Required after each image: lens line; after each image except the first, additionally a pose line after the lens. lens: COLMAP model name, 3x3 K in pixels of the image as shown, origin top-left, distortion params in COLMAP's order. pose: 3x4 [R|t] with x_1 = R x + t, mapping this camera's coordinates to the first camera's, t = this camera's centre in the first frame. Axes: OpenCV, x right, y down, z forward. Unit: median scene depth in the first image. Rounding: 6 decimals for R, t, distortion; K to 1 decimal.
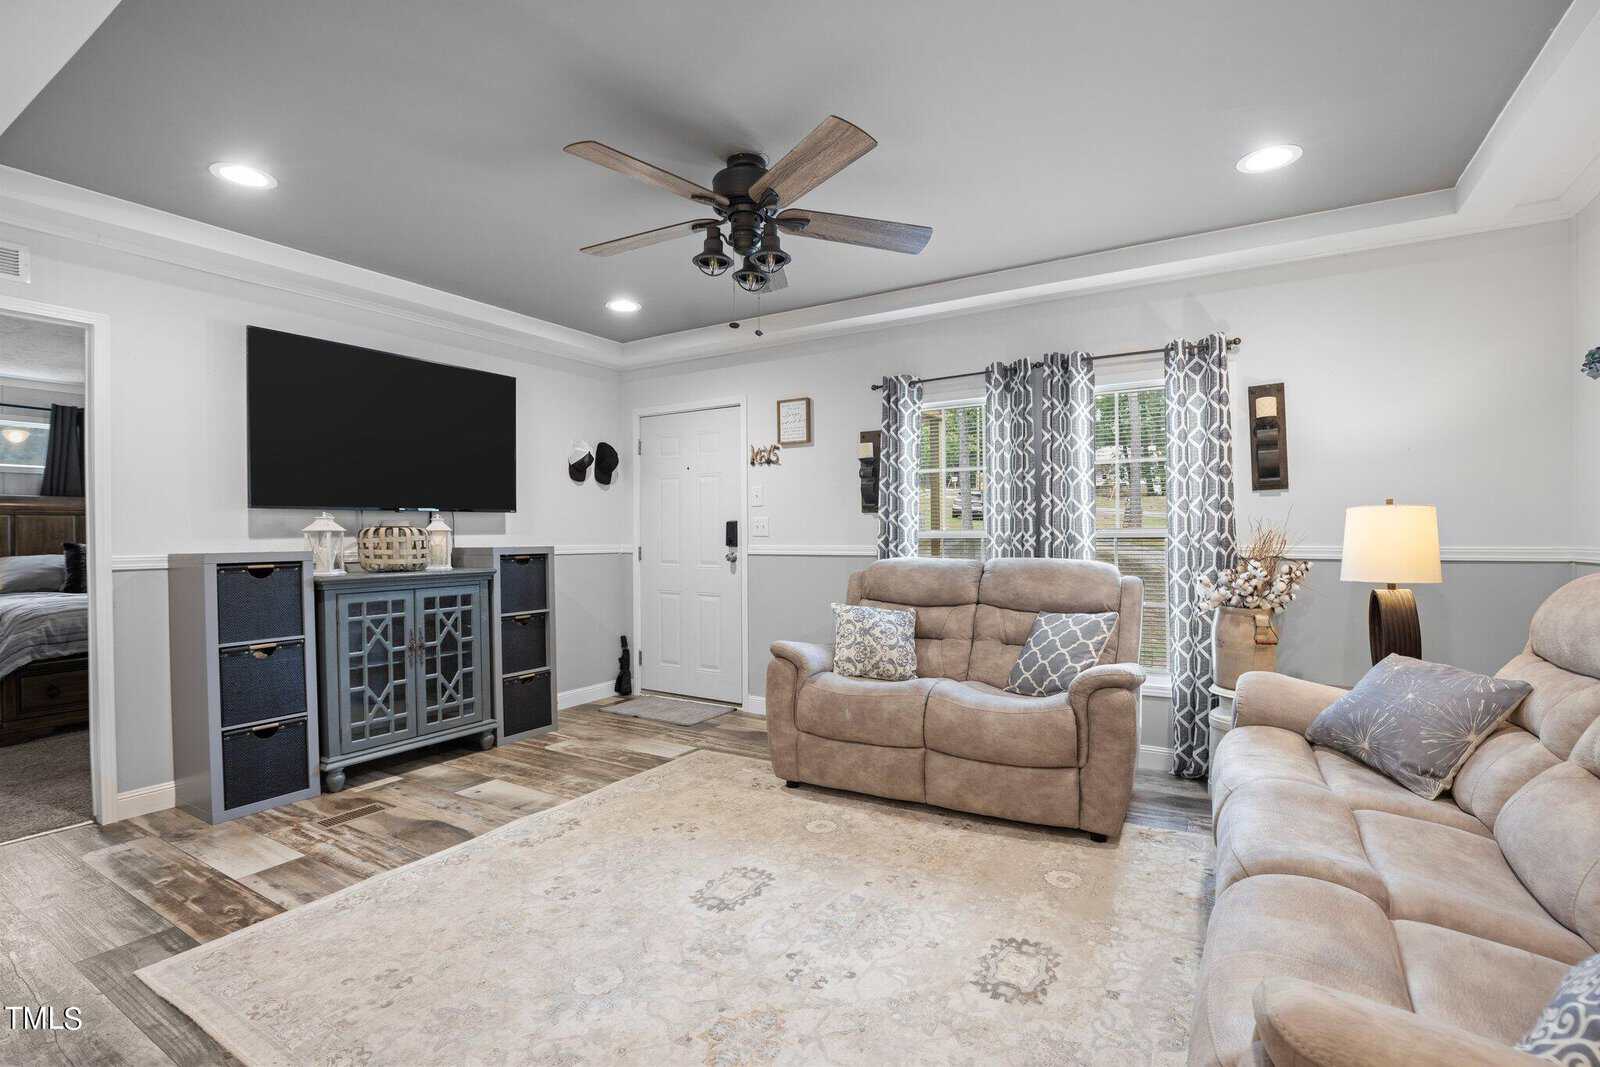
lens RADIAL K [[745.9, 0, 804.9], [0, 745.9, 536.9], [0, 0, 1]] dist [-0.039040, 0.009131]
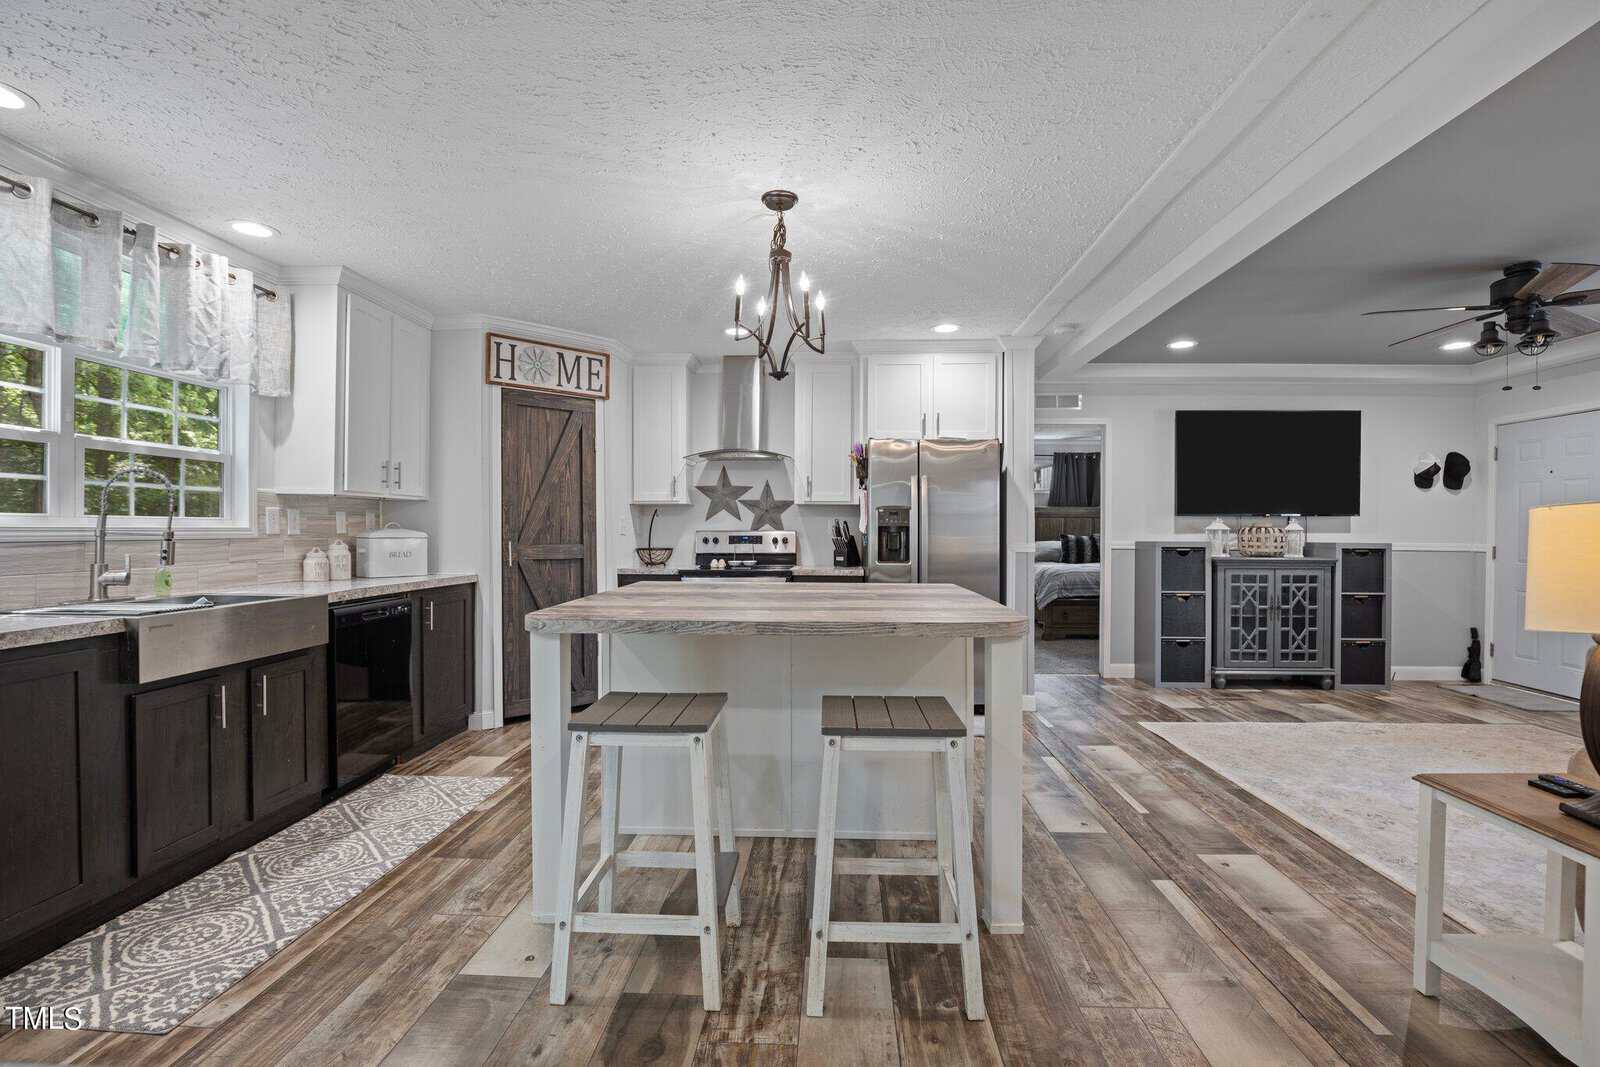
lens RADIAL K [[745.9, 0, 804.9], [0, 745.9, 536.9], [0, 0, 1]] dist [-0.039040, 0.009131]
pose [[0.480241, 0.019031, -0.876930, 0.325471], [-0.013830, 0.999805, 0.014124, -0.002117], [0.877027, 0.005345, 0.480411, -0.563034]]
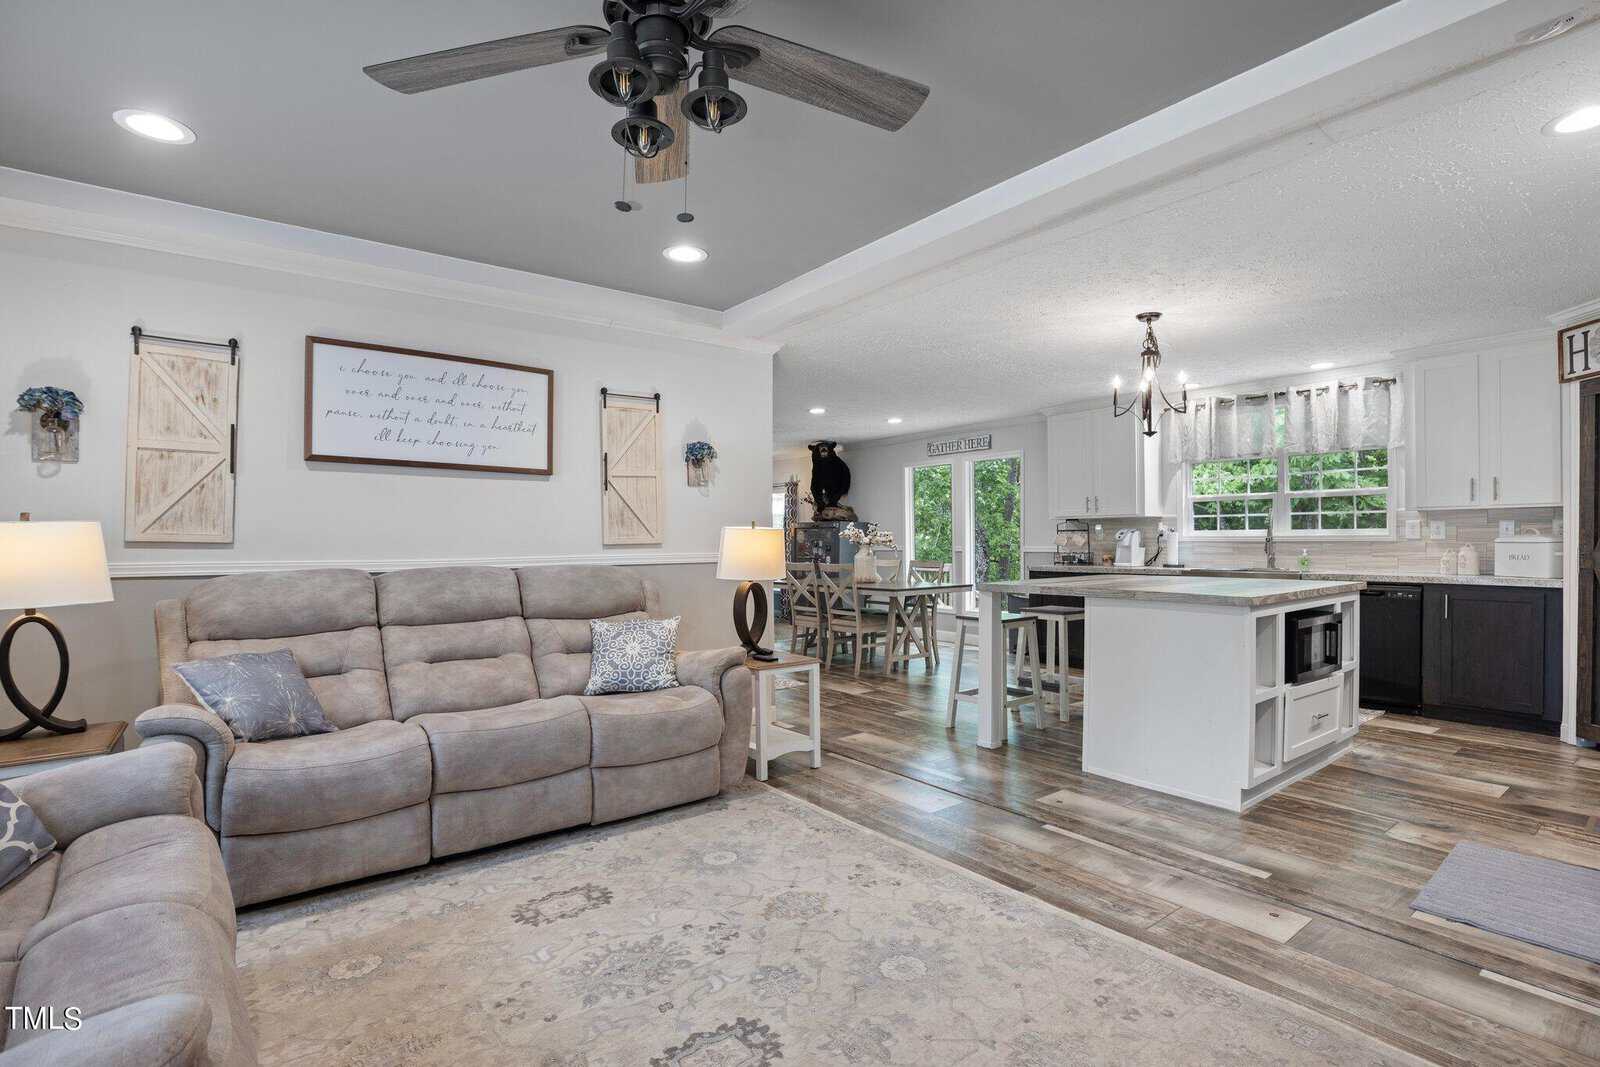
lens RADIAL K [[756.3, 0, 798.8], [0, 756.3, 545.2], [0, 0, 1]] dist [-0.023916, 0.001289]
pose [[-0.929963, 0.011421, 0.367477, -0.288042], [0.016554, 0.999804, 0.010821, -0.004903], [-0.367281, 0.016146, -0.929970, 1.083213]]
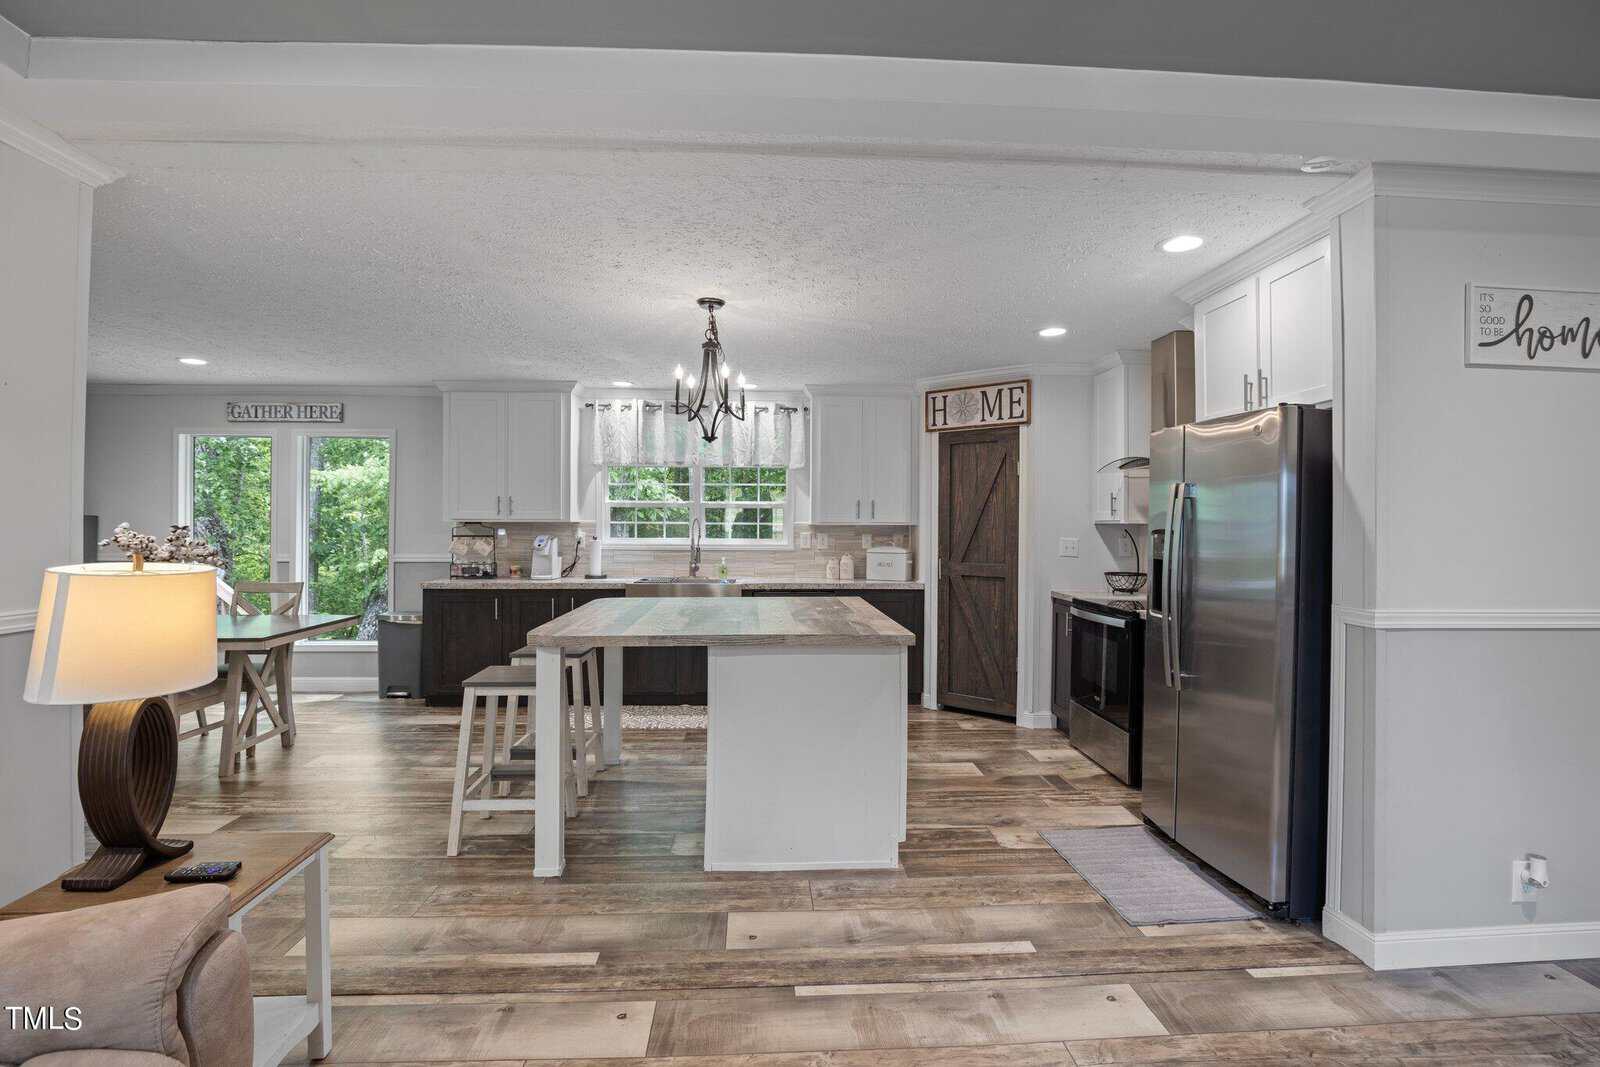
lens RADIAL K [[753.9, 0, 798.2], [0, 753.9, 526.0], [0, 0, 1]] dist [-0.031296, 0.000373]
pose [[-0.826629, 0.005763, -0.562718, 0.102570], [-0.002157, 0.999908, 0.013409, -0.055760], [0.562743, 0.012298, -0.826540, 0.686213]]
